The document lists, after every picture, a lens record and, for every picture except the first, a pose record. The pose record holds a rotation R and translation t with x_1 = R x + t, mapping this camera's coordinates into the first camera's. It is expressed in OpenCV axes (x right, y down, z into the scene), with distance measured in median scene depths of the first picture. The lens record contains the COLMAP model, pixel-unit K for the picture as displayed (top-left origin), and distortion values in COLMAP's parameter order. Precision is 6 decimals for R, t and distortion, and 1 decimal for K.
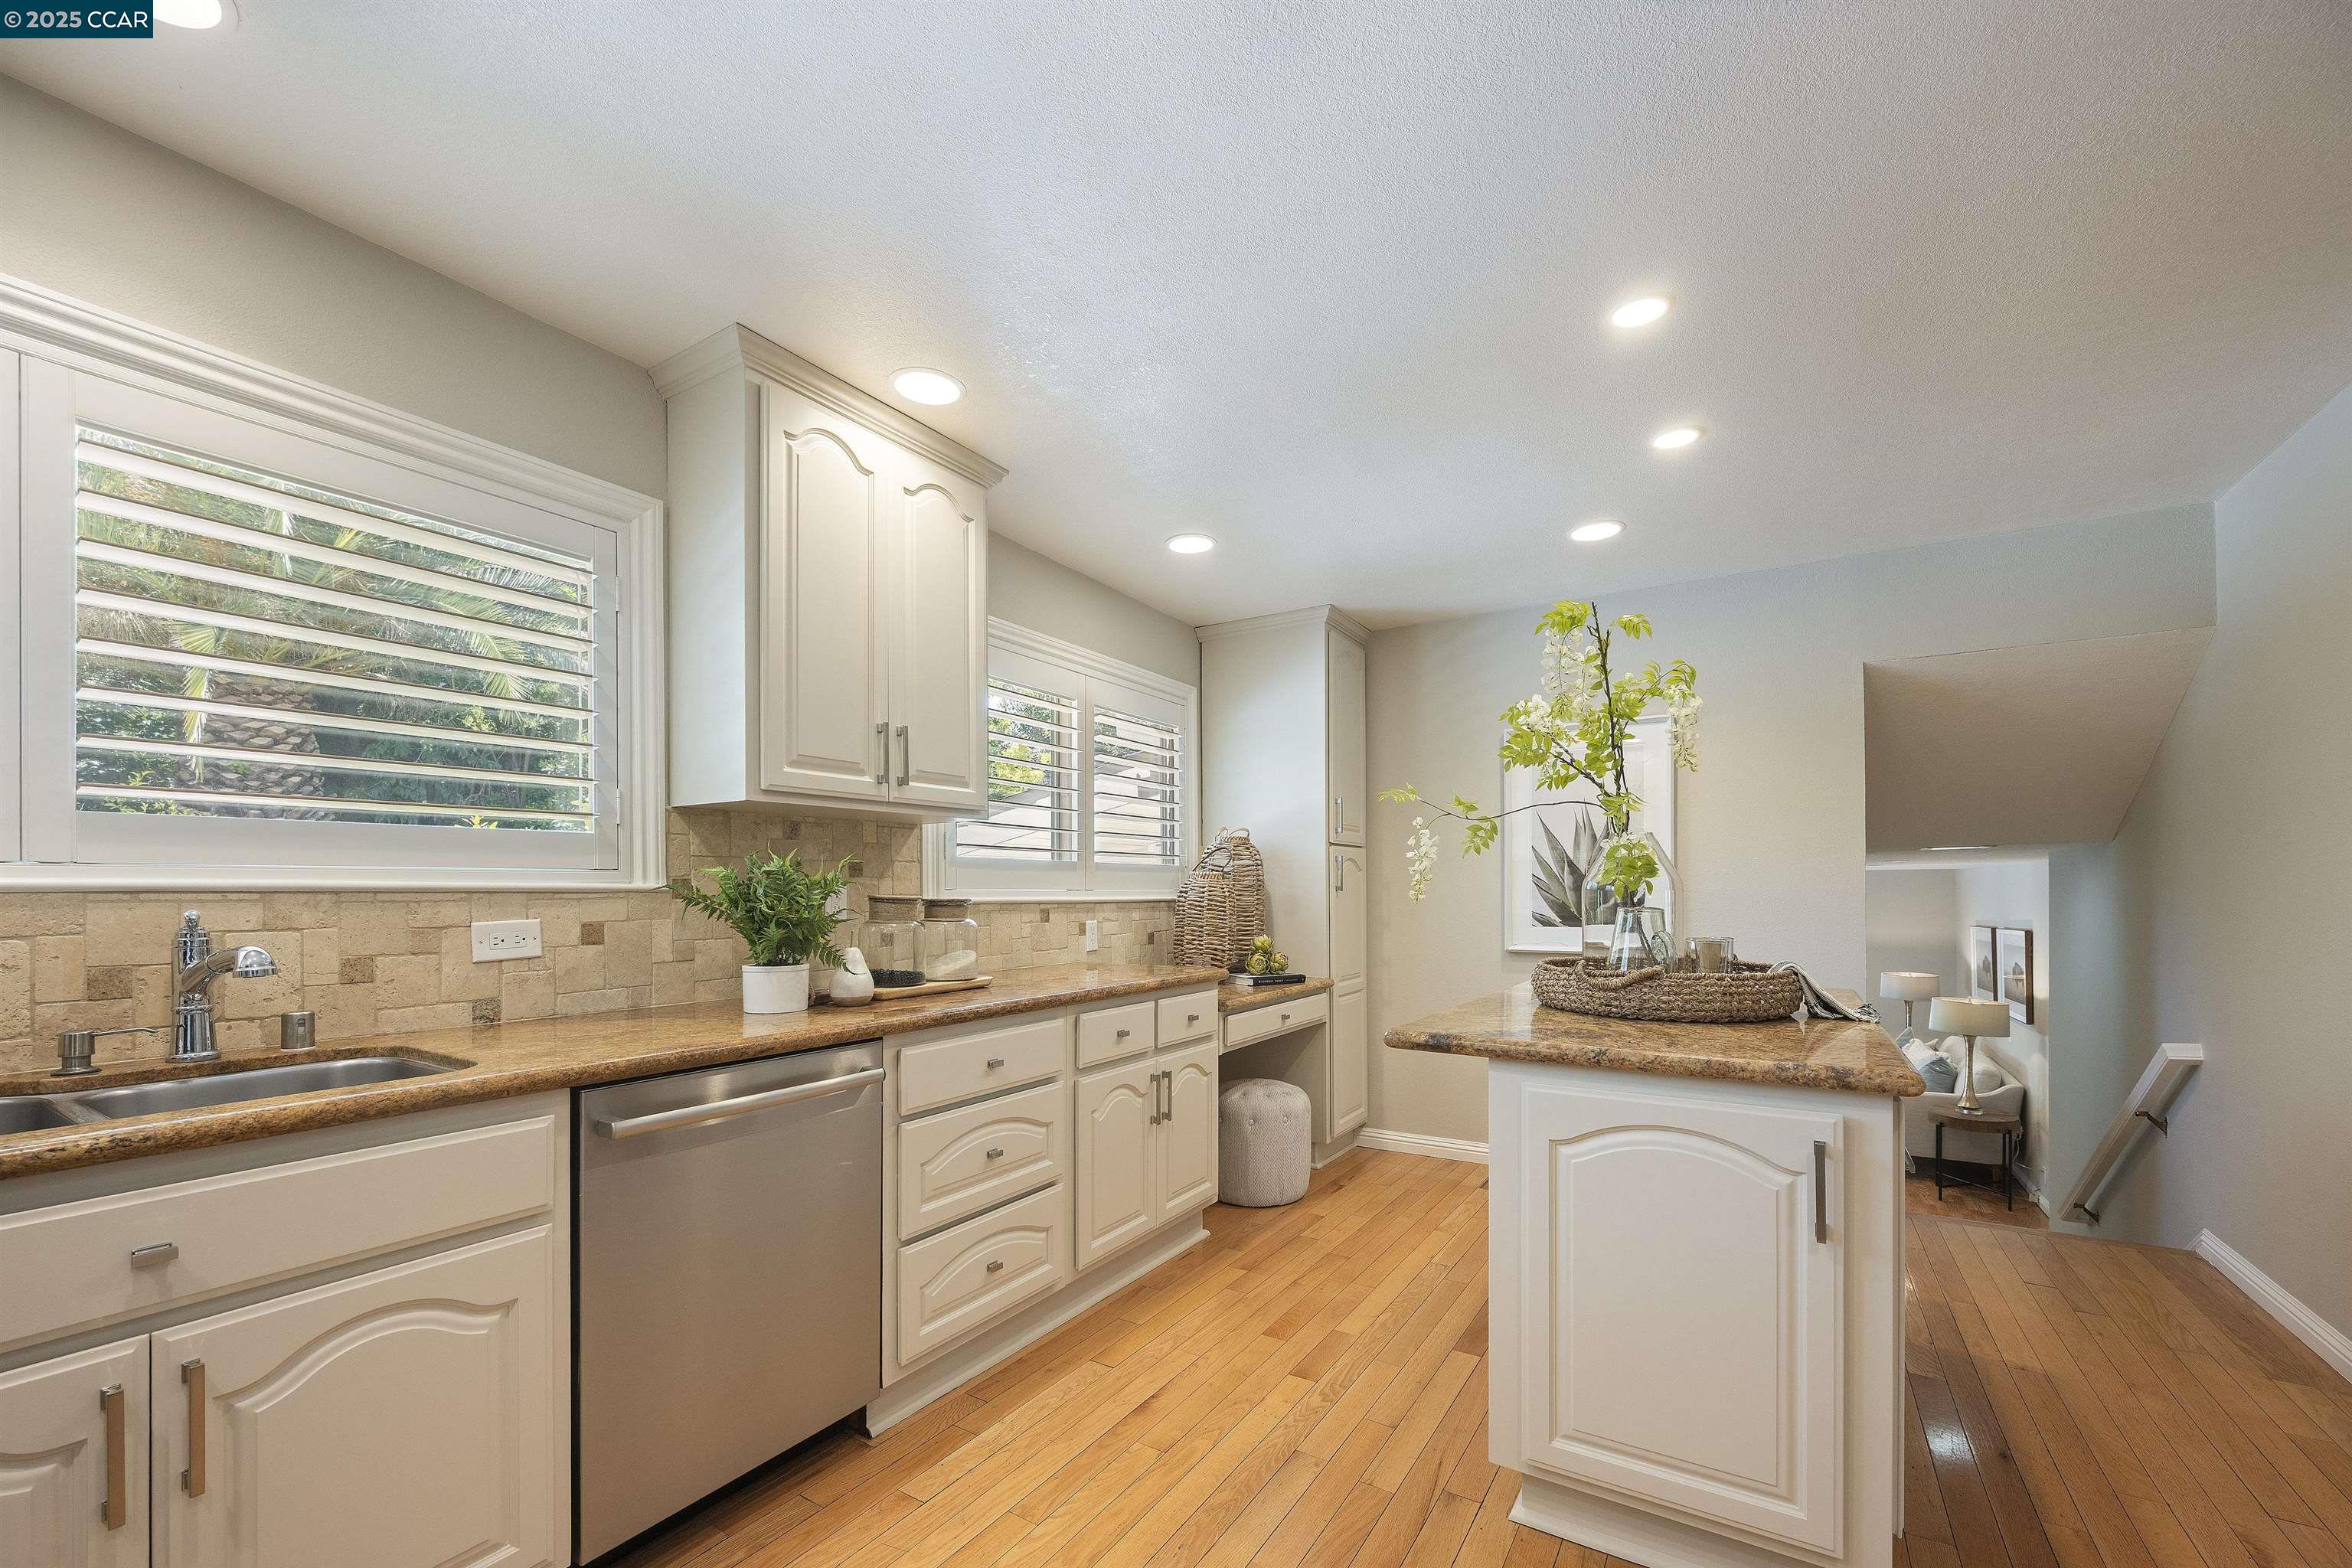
lens RADIAL K [[932.2, 0, 1193.0], [0, 932.2, 896.0], [0, 0, 1]] dist [-0.001861, -0.000502]
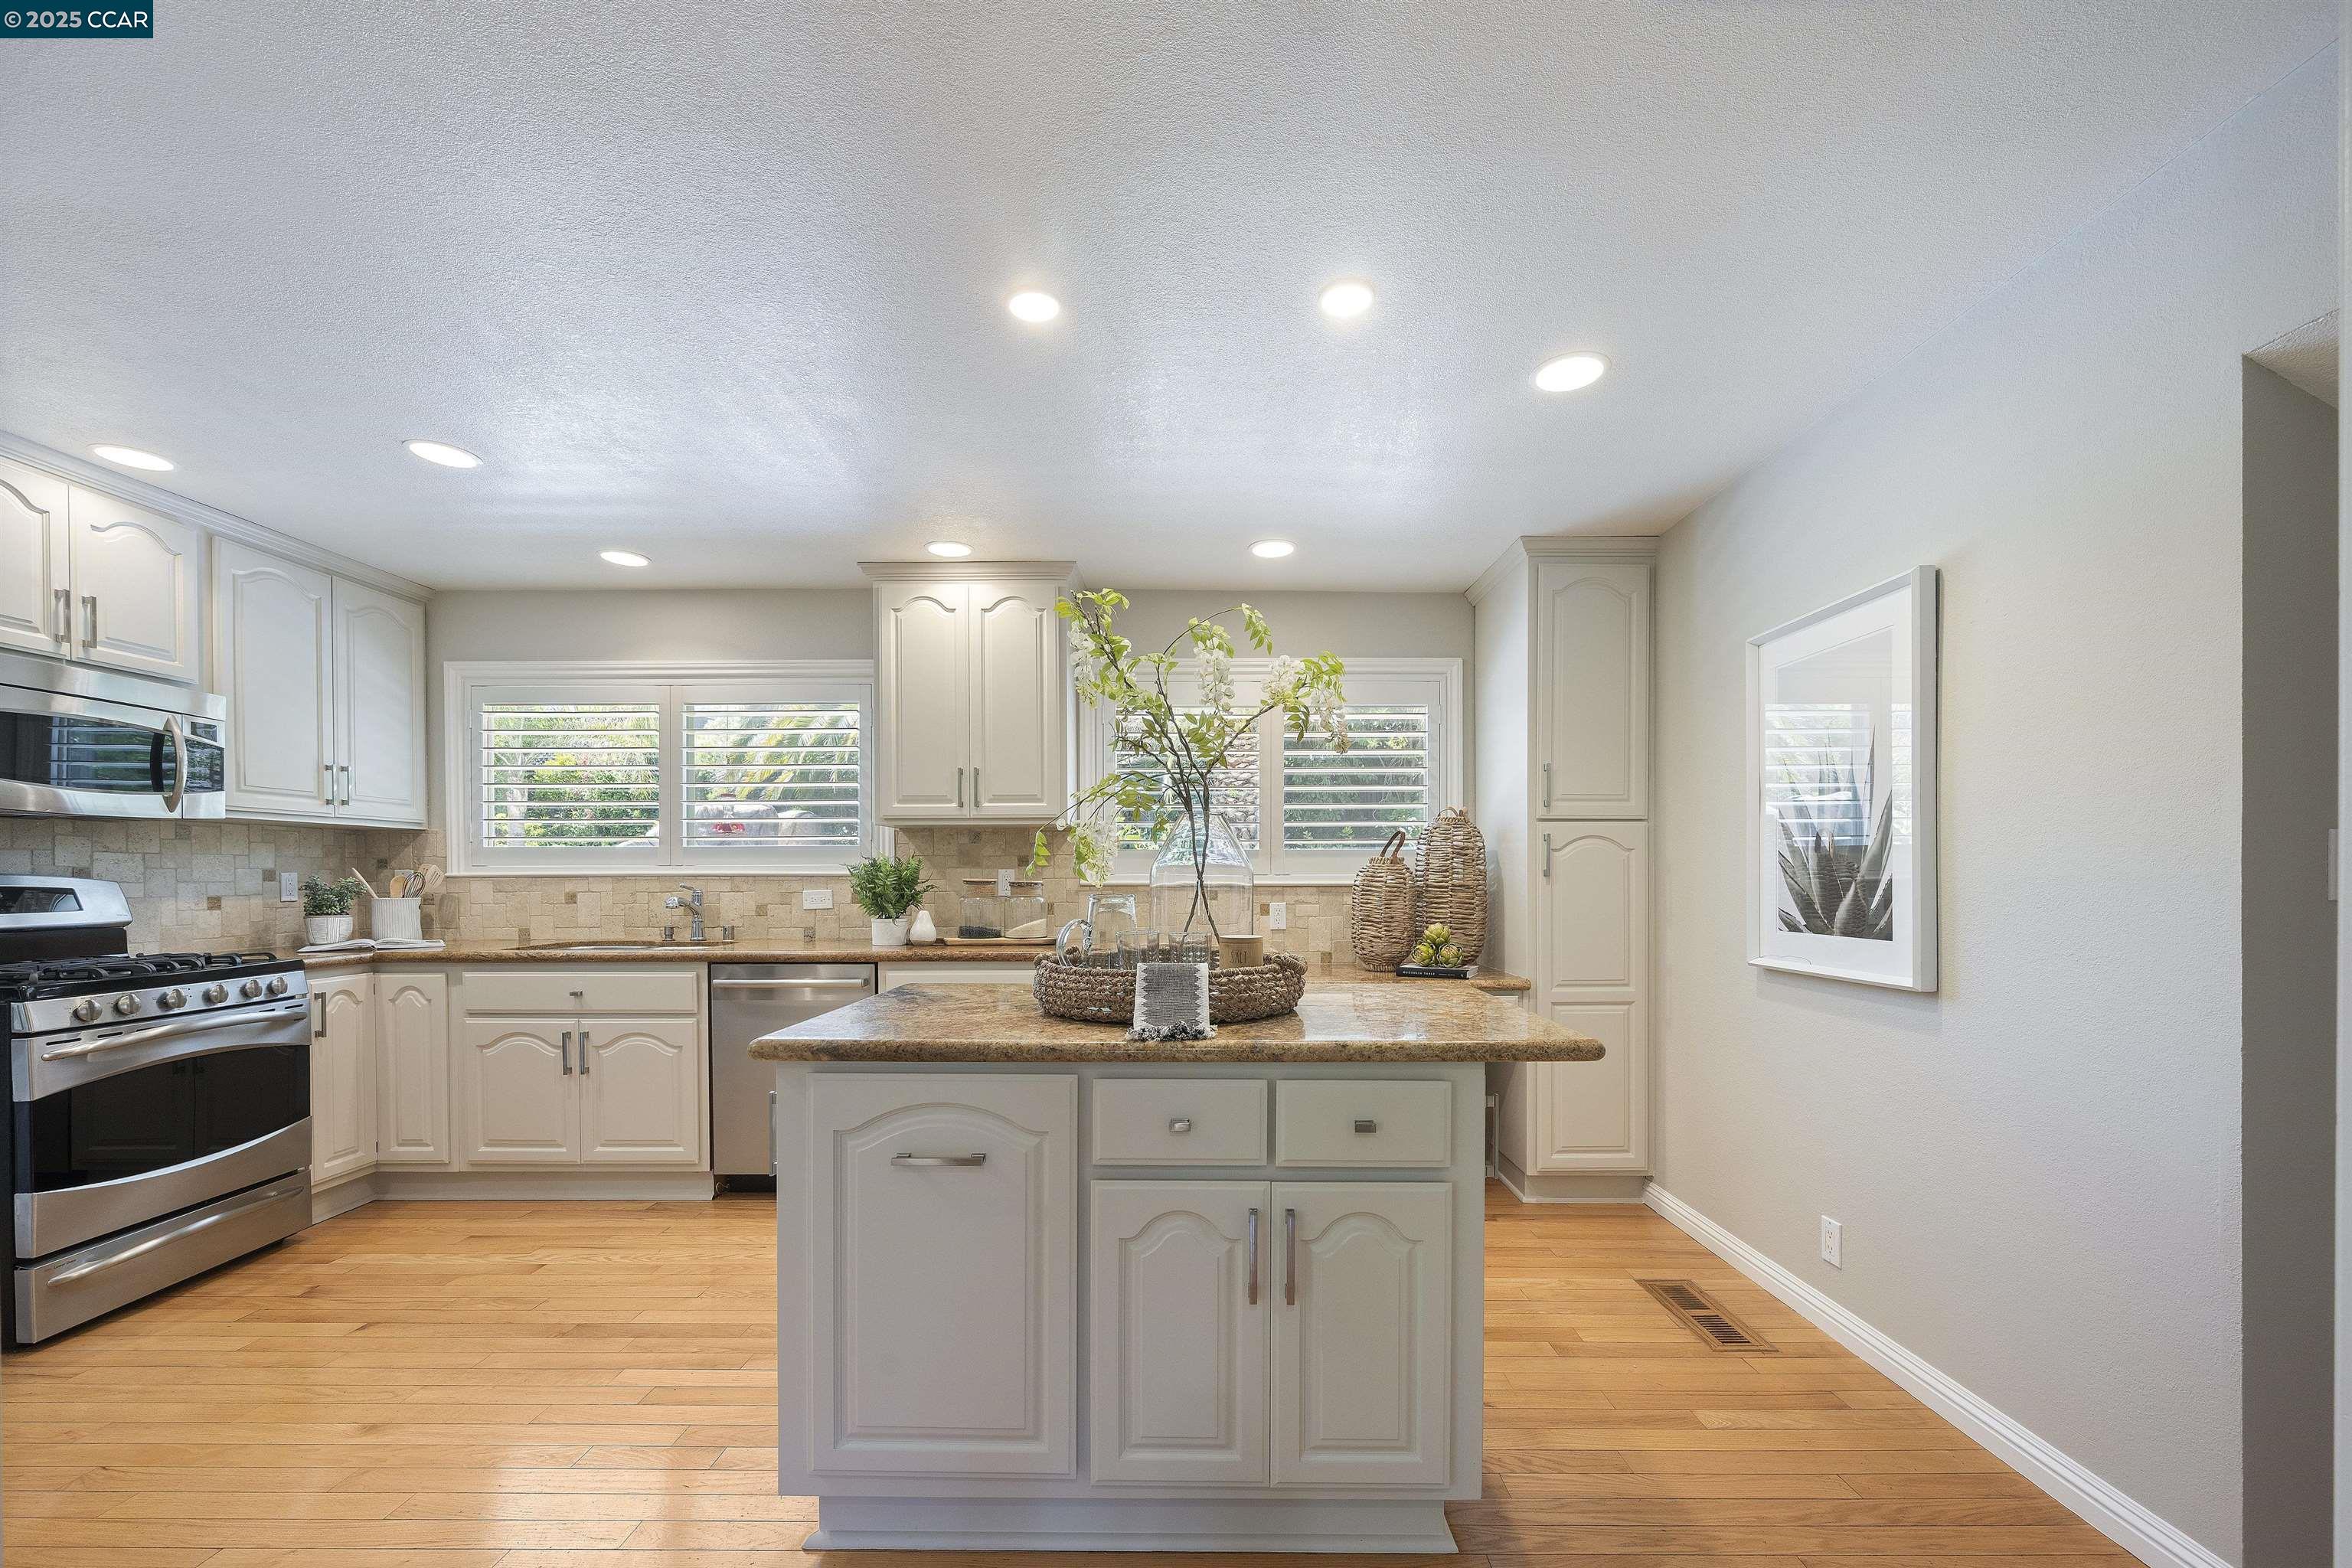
lens RADIAL K [[935.4, 0, 1208.6], [0, 935.4, 888.2], [0, 0, 1]] dist [-0.011512, -0.000086]
pose [[0.530017, 0.013860, -0.847874, 1.153109], [-0.004538, 0.999898, 0.013509, -0.007726], [0.847975, -0.003312, 0.530026, 0.498972]]
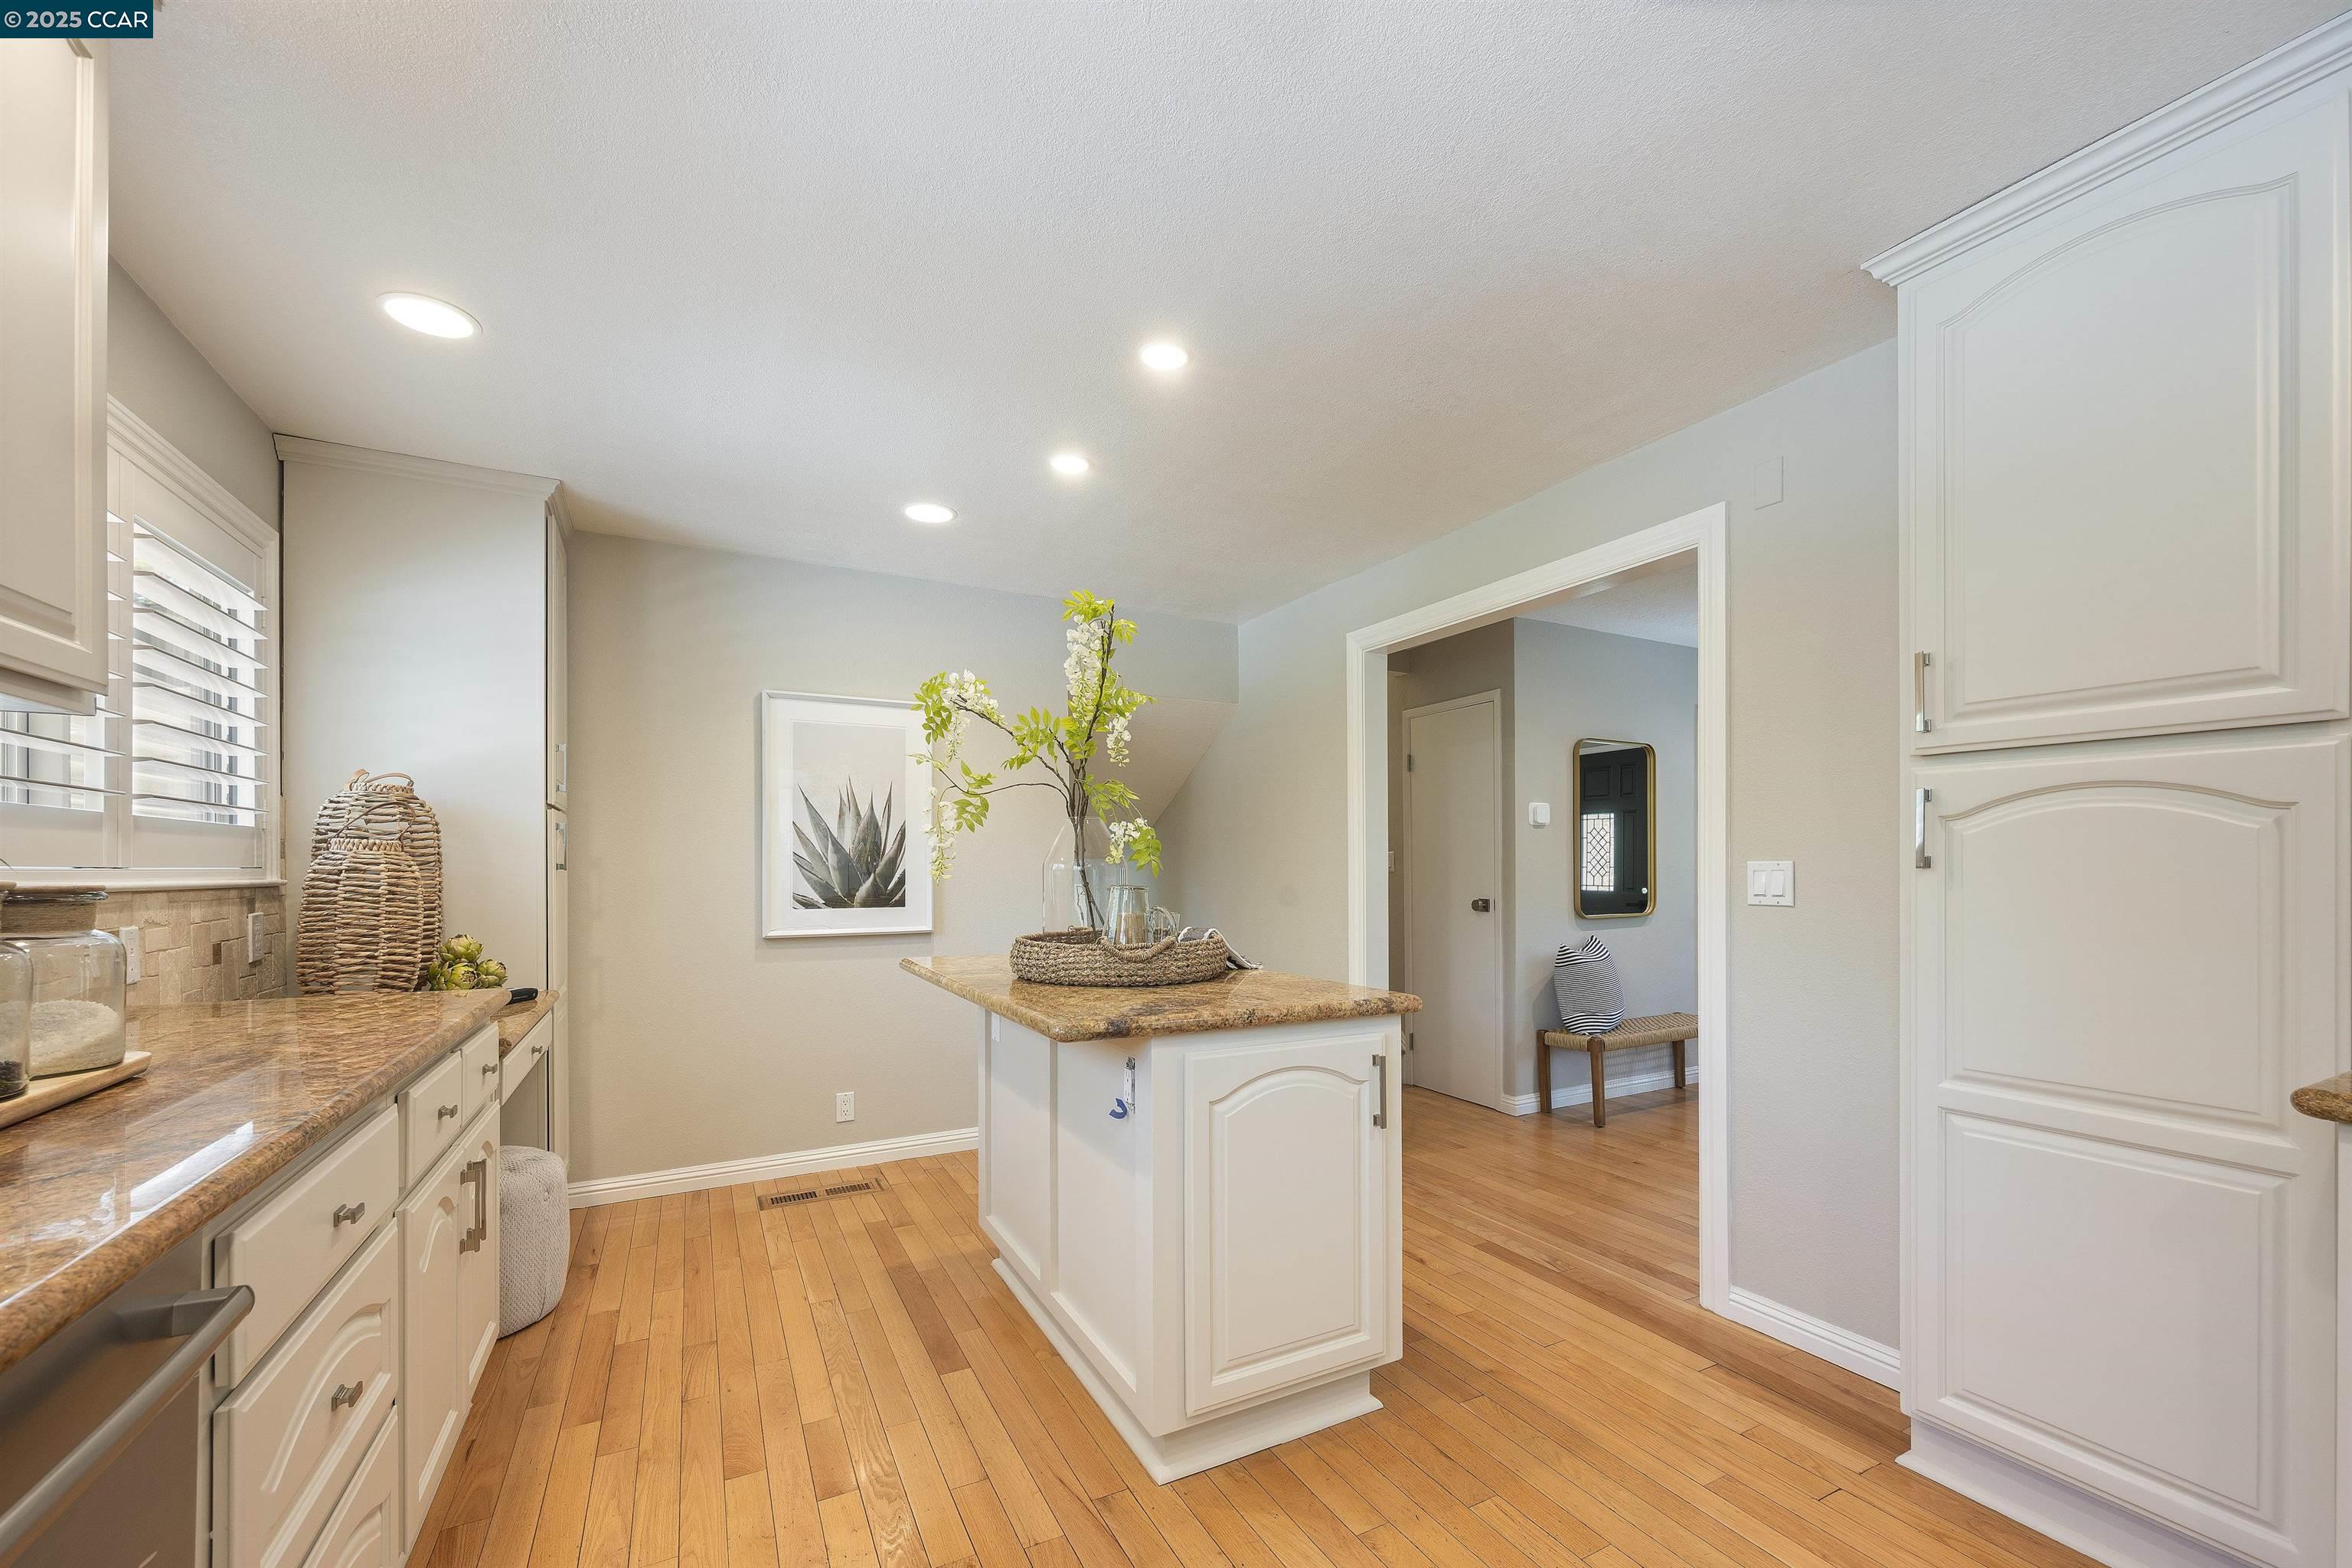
lens RADIAL K [[934.9, 0, 1189.8], [0, 934.9, 866.0], [0, 0, 1]] dist [-0.002656, -0.000303]
pose [[0.500831, 0.005319, 0.865529, -0.385461], [0.003651, 0.999959, -0.008258, -0.001441], [-0.865538, 0.007296, 0.500791, 0.325815]]
